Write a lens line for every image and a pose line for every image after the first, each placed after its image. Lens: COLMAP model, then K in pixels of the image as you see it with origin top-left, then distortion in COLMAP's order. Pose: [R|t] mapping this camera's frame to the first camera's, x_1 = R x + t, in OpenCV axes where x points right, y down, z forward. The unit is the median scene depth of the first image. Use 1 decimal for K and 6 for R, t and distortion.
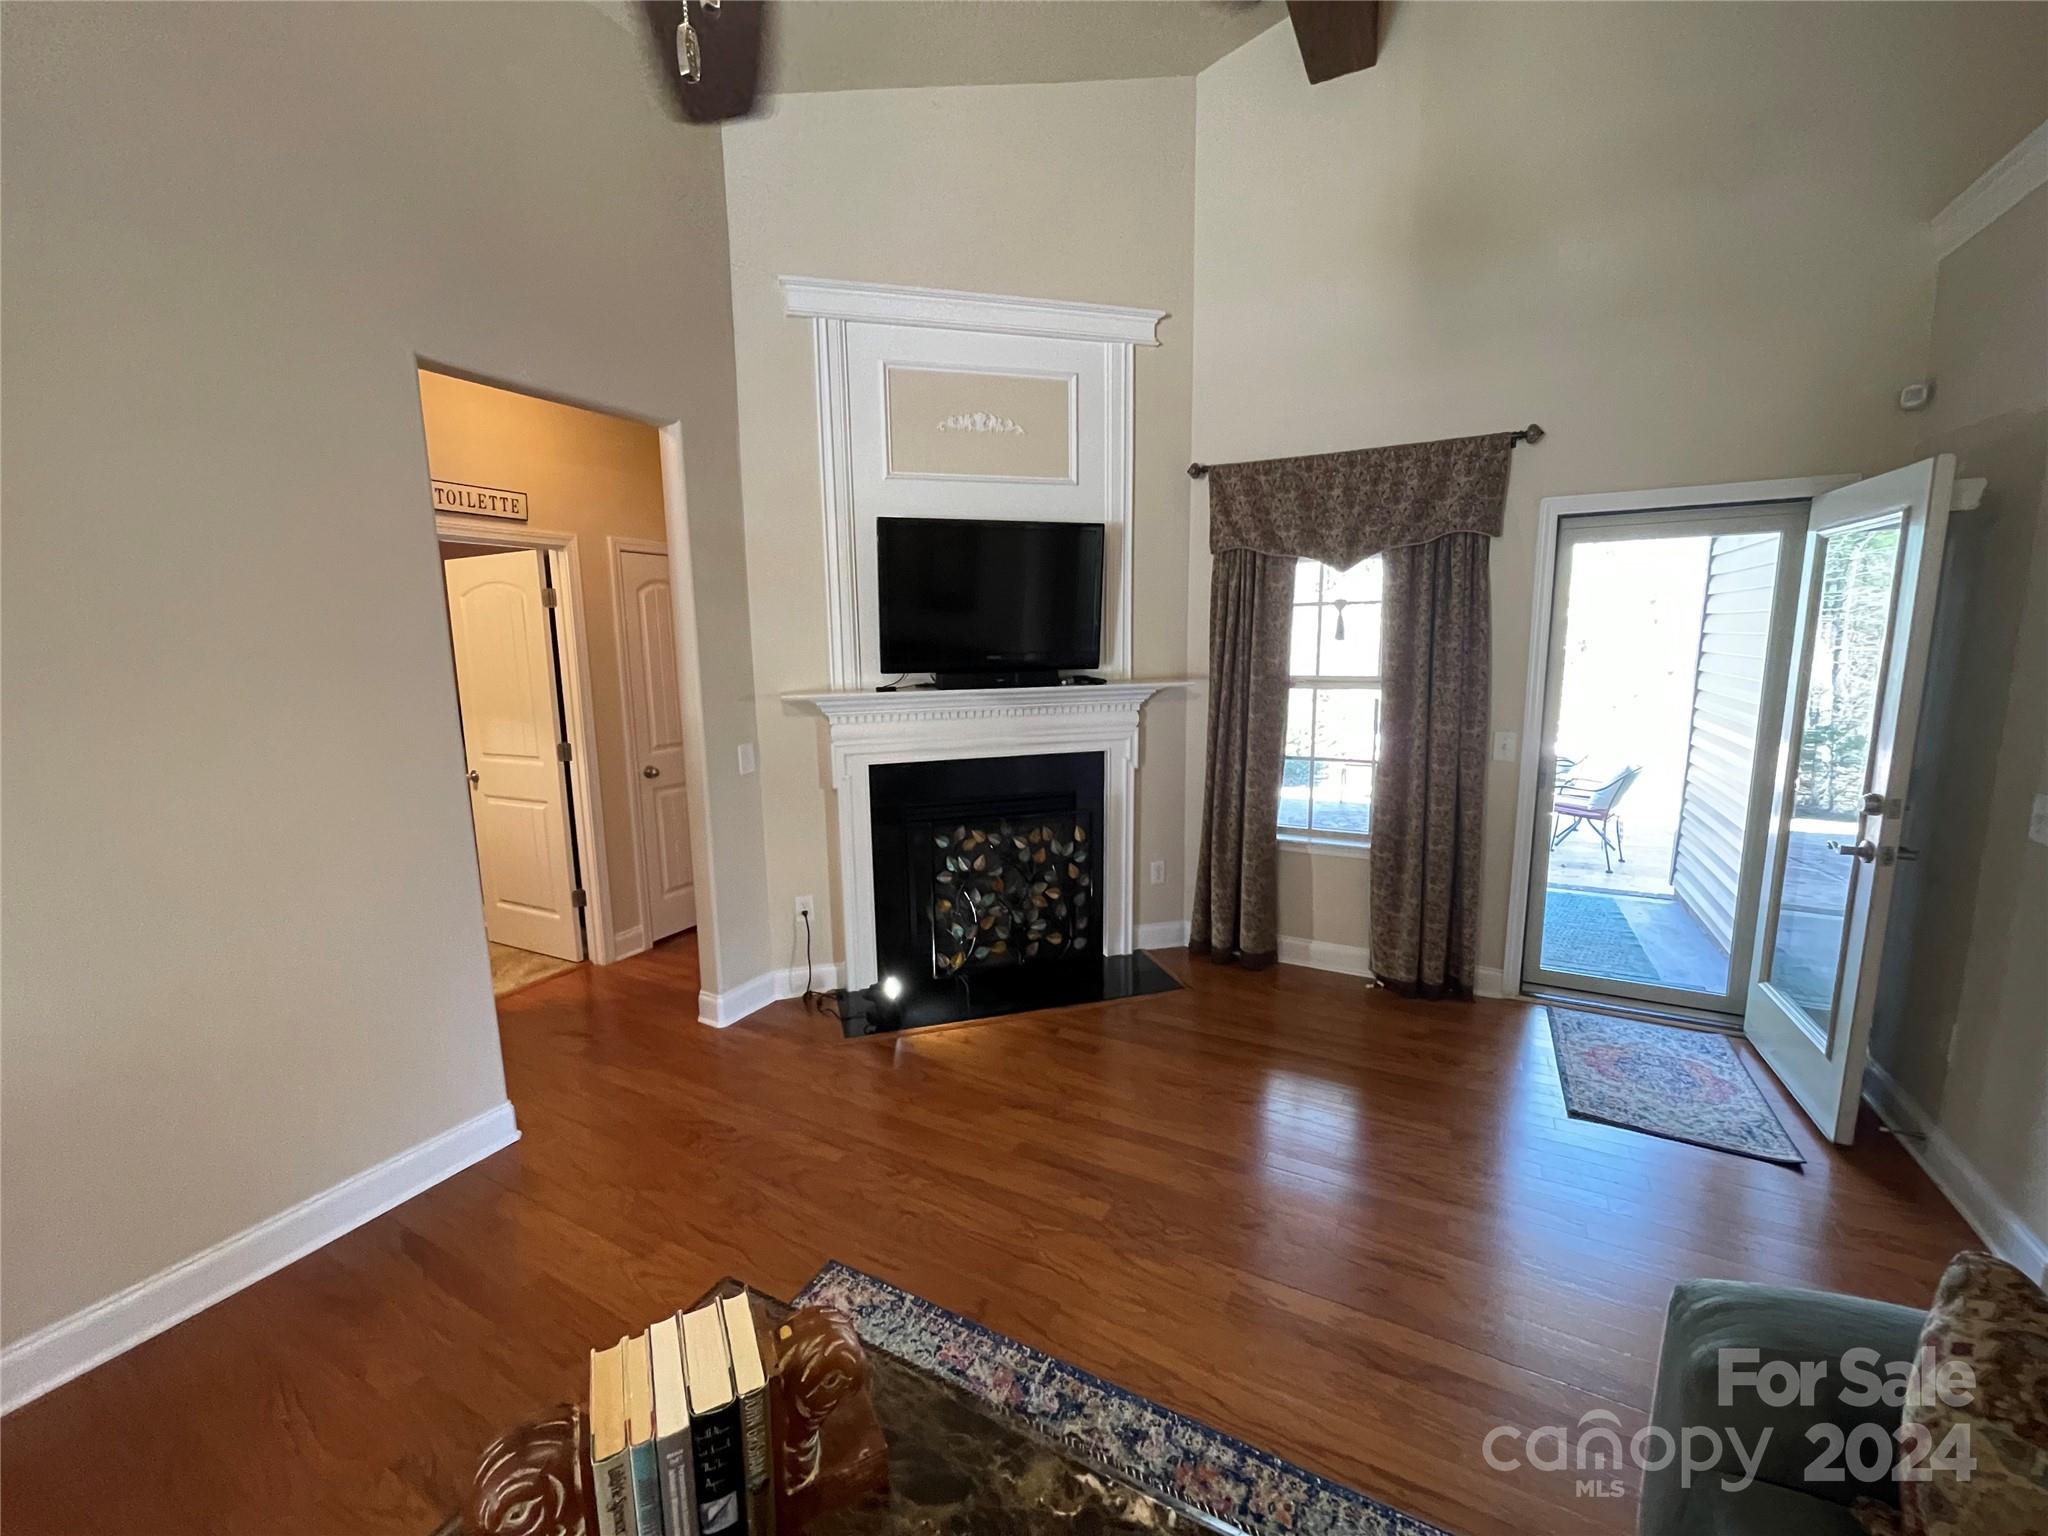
lens RADIAL K [[825.9, 0, 1007.8], [0, 825.9, 757.1], [0, 0, 1]] dist [-0.003579, 0.001056]
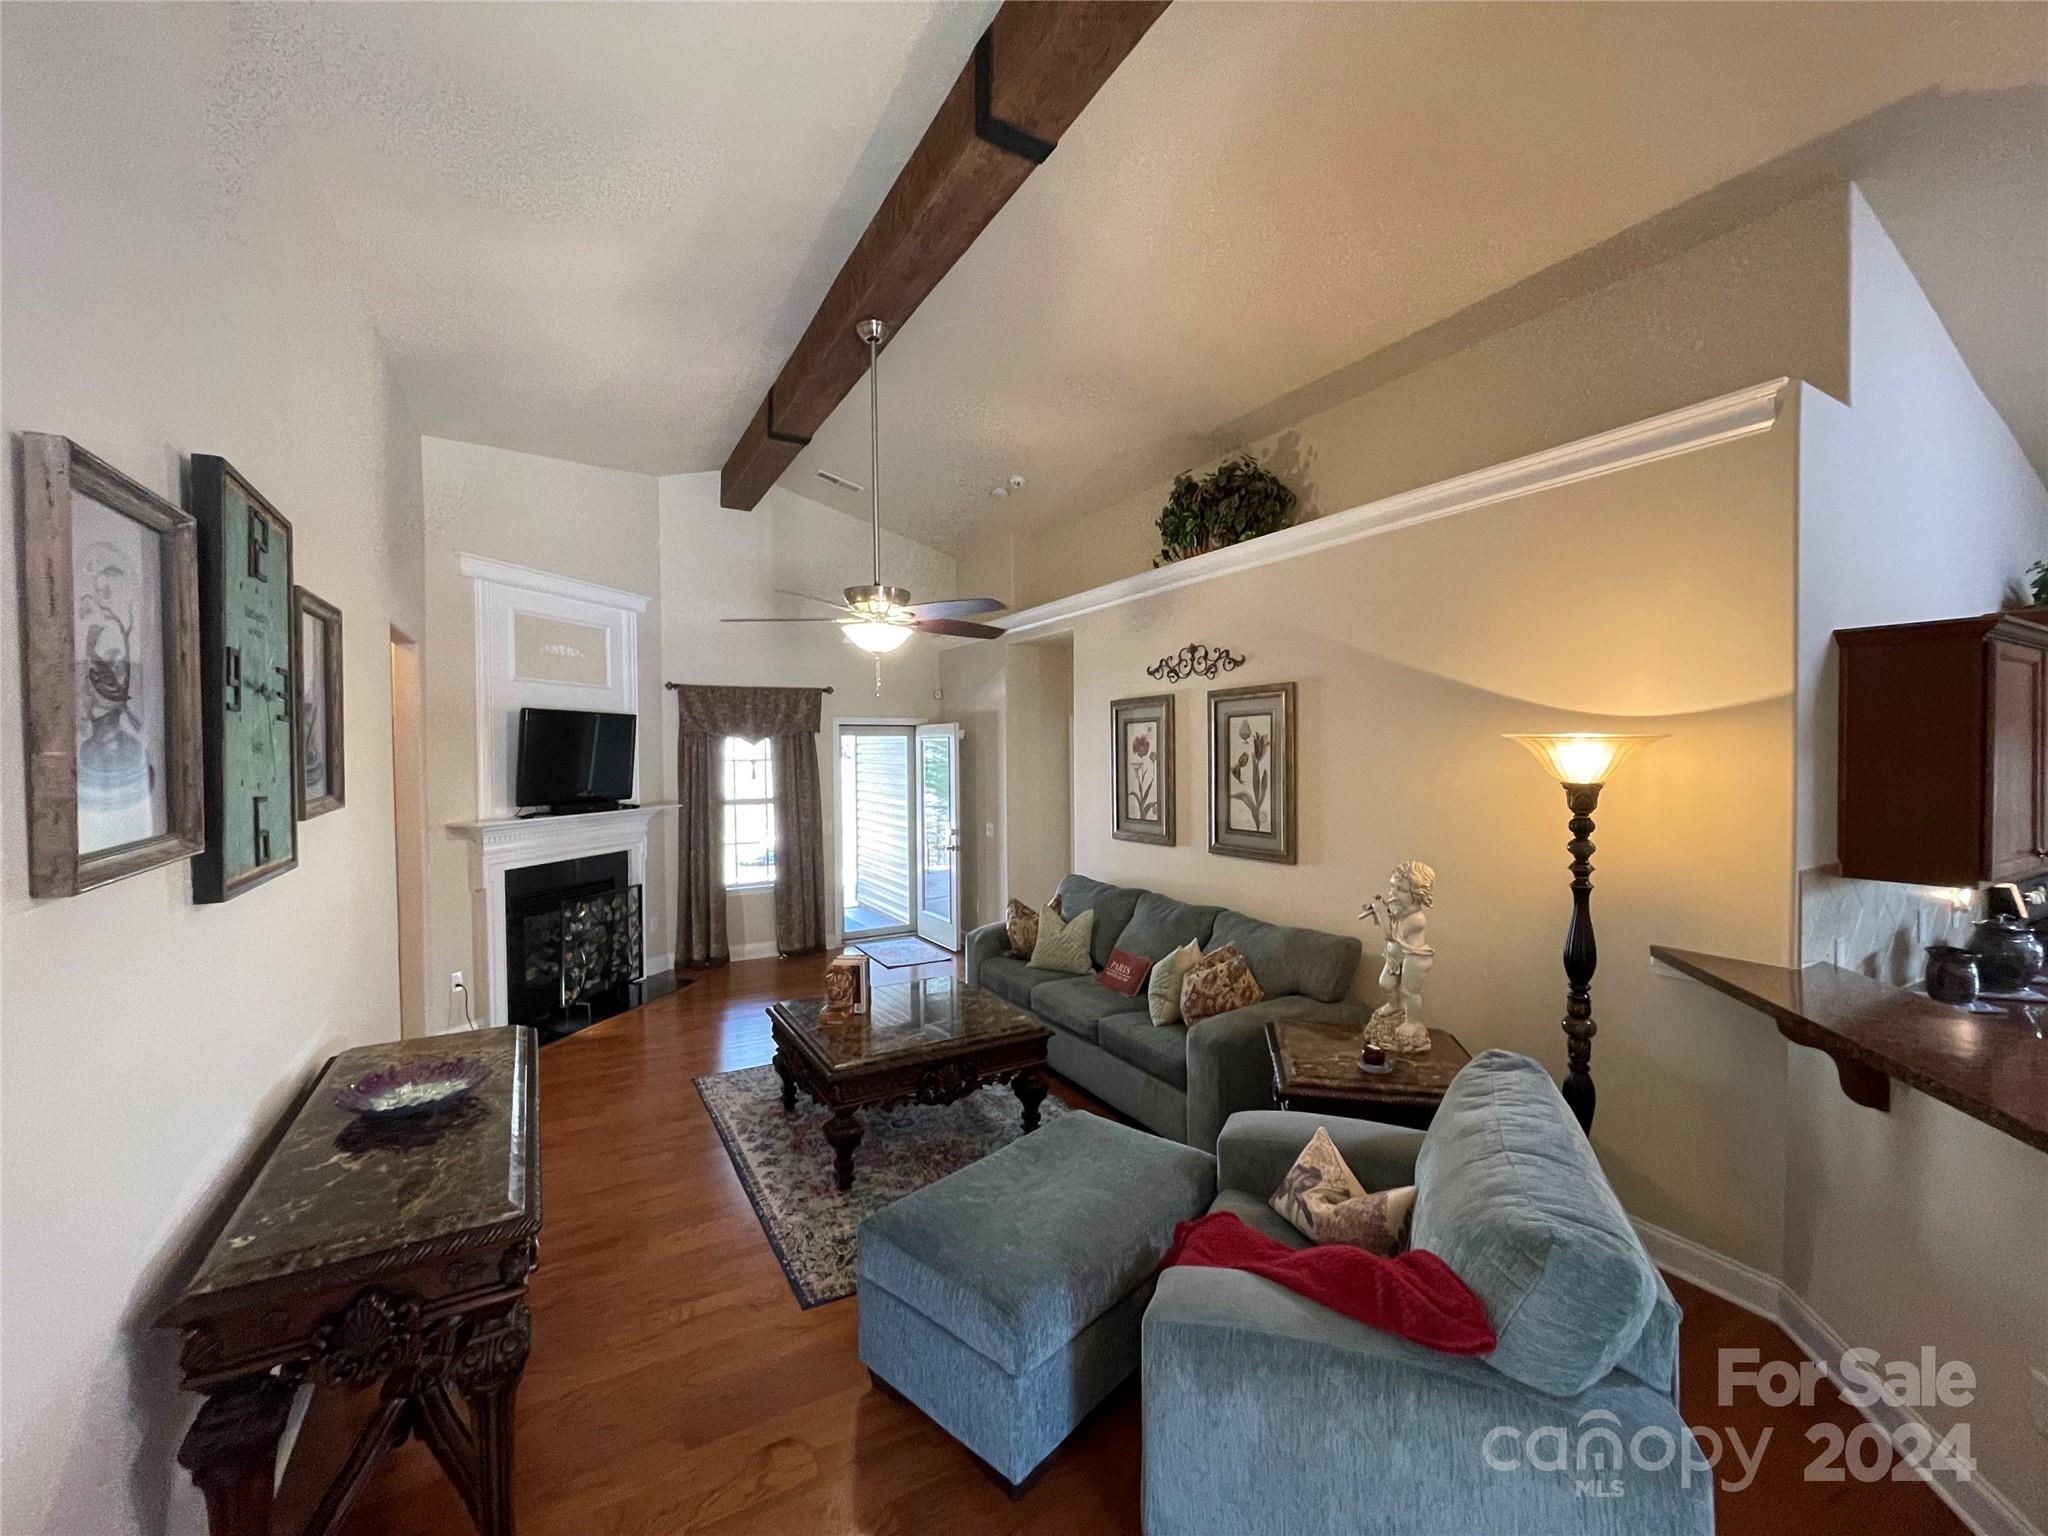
lens RADIAL K [[825.9, 0, 1012.0], [0, 825.9, 766.6], [0, 0, 1]] dist [-0.003579, 0.001056]
pose [[0.538019, -0.004675, 0.842920, -0.908366], [0.123967, 0.989550, -0.073638, 0.045663], [-0.833767, 0.144112, 0.532976, -0.547434]]
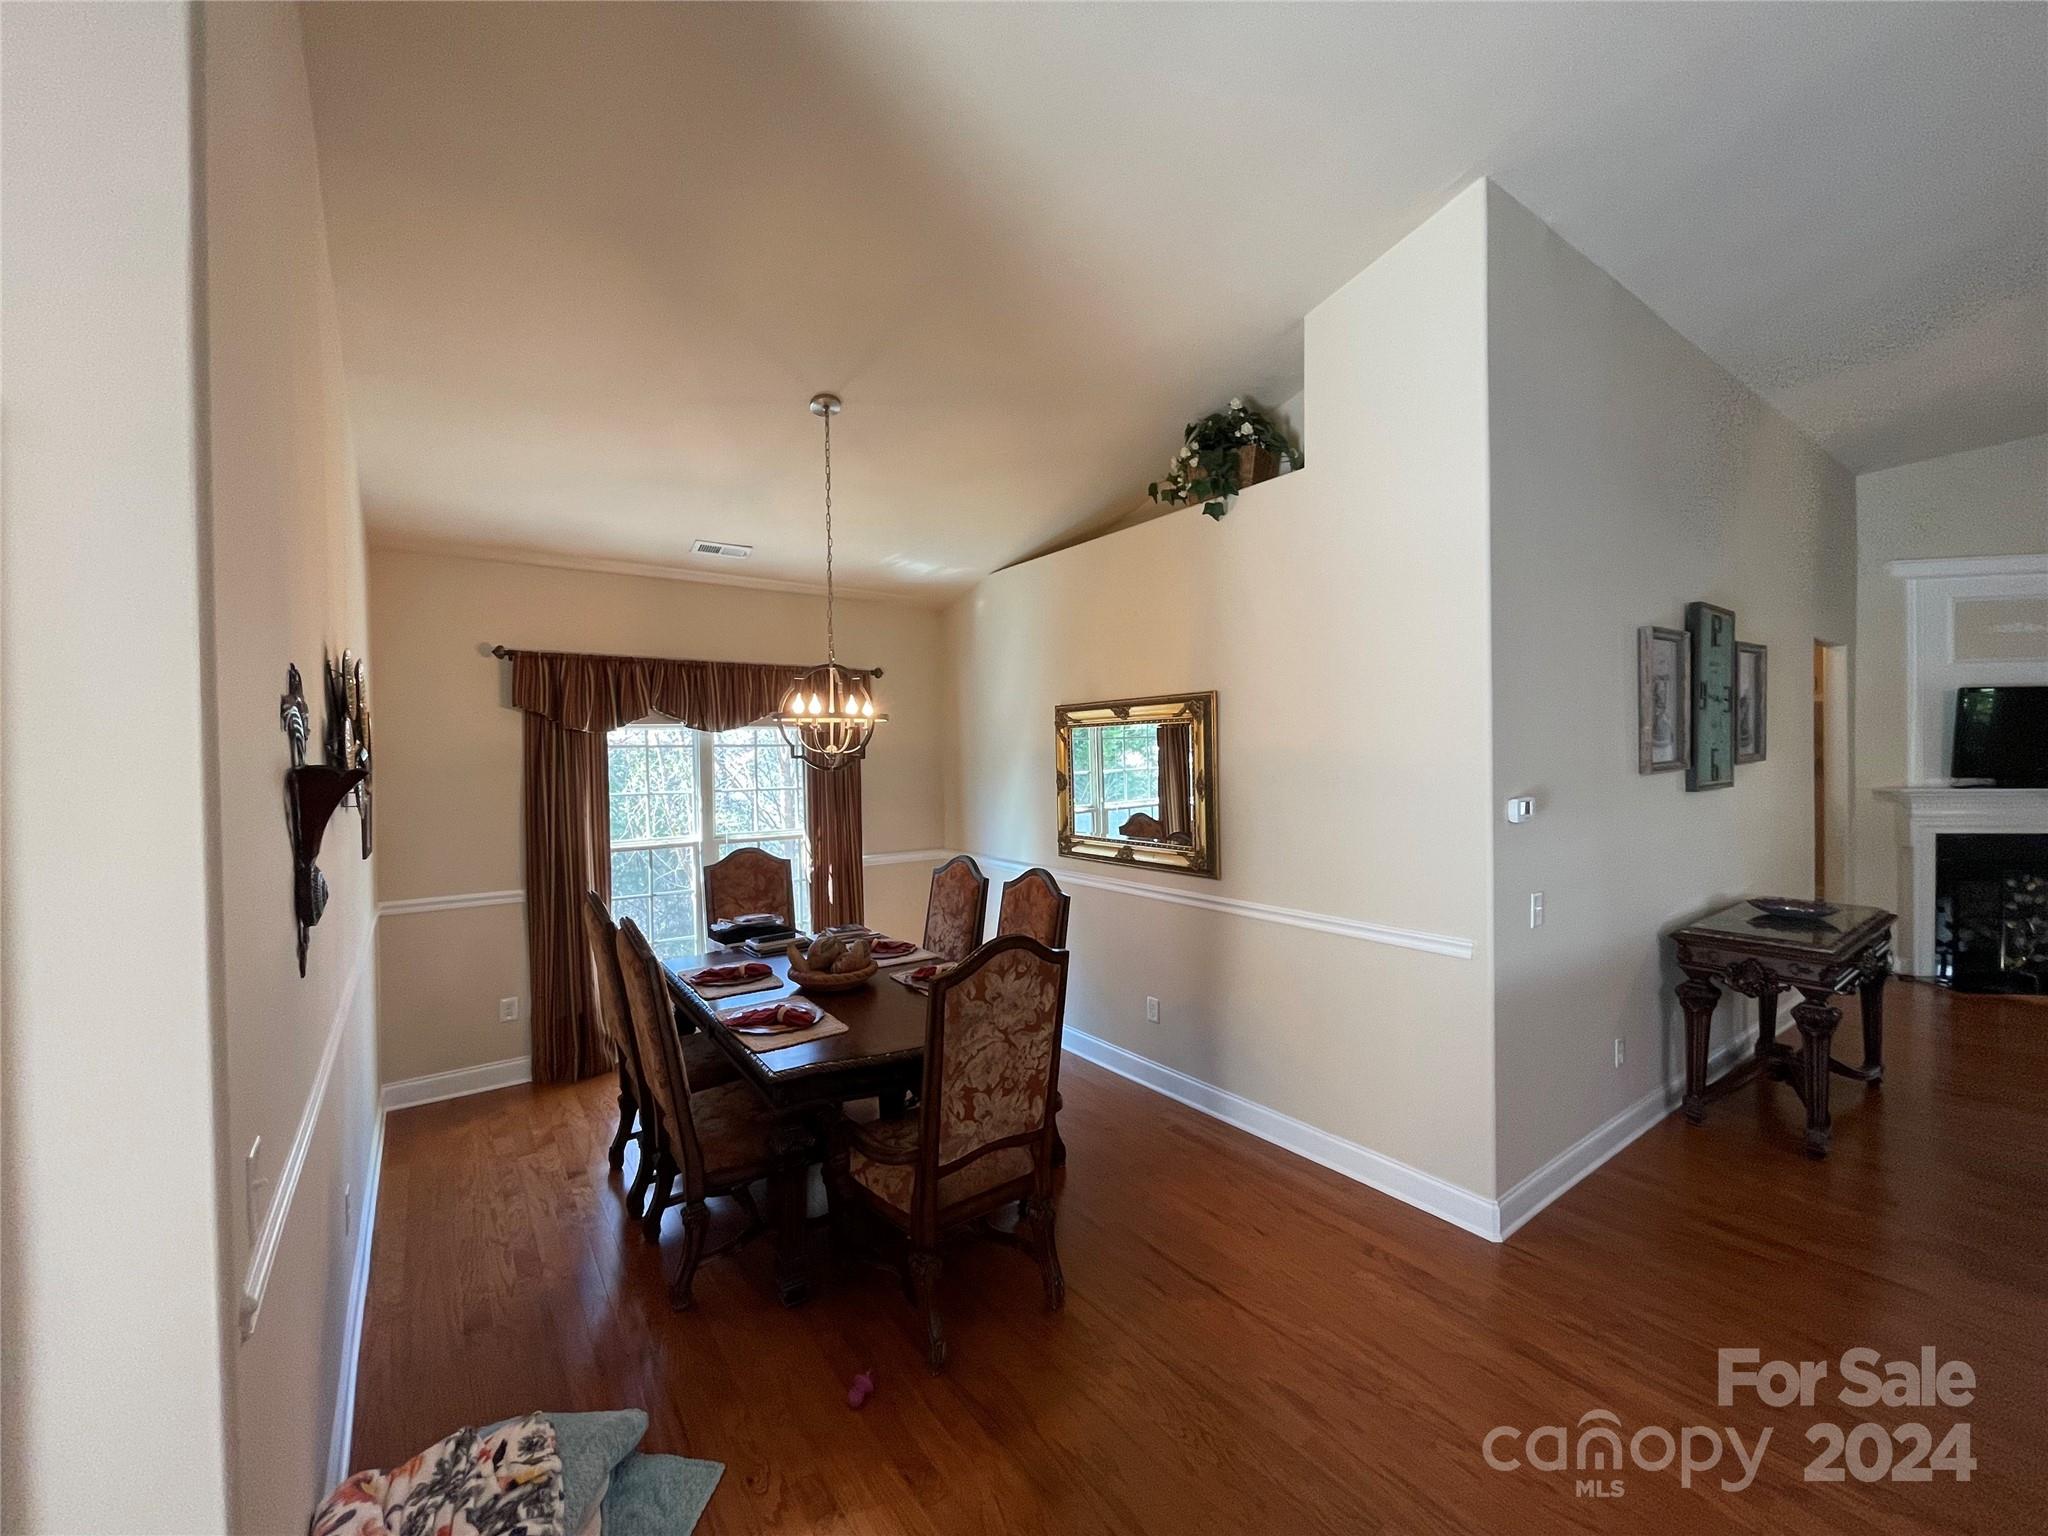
lens RADIAL K [[825.9, 0, 995.5], [0, 825.9, 764.1], [0, 0, 1]] dist [-0.003579, 0.001056]
pose [[0.891545, 0.009237, -0.452838, -1.090068], [-0.066469, 0.991636, -0.110636, 0.177557], [0.448028, 0.128737, 0.884702, -1.300679]]
